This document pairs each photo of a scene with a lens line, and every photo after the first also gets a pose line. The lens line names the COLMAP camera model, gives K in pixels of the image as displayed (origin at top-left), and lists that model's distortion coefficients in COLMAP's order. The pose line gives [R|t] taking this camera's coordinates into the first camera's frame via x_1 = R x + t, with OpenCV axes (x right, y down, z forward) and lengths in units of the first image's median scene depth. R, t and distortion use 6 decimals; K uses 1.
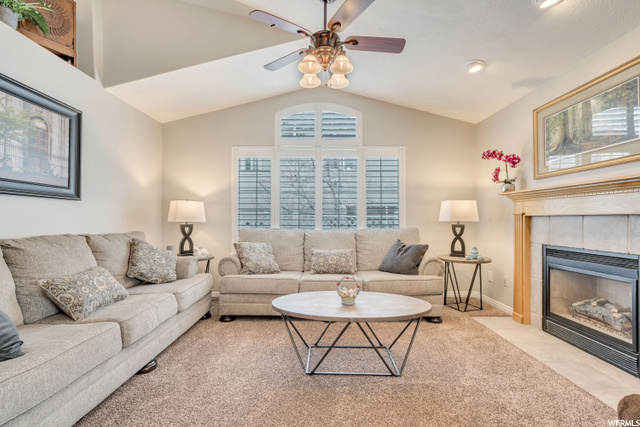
lens RADIAL K [[296.4, 0, 318.8], [0, 296.4, 217.5], [0, 0, 1]] dist [0.000164, 0.000537]
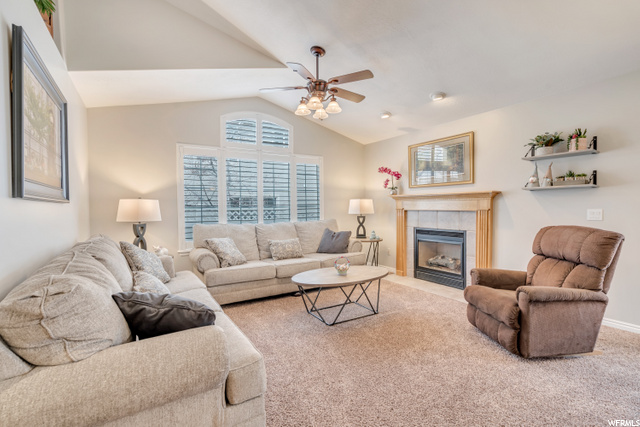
lens RADIAL K [[296.4, 0, 317.8], [0, 296.4, 211.3], [0, 0, 1]] dist [0.000164, 0.000537]
pose [[0.843455, -0.020430, 0.536811, -0.549822], [0.008621, 0.999663, 0.024499, -0.040817], [-0.537130, -0.016036, 0.843347, -0.115202]]
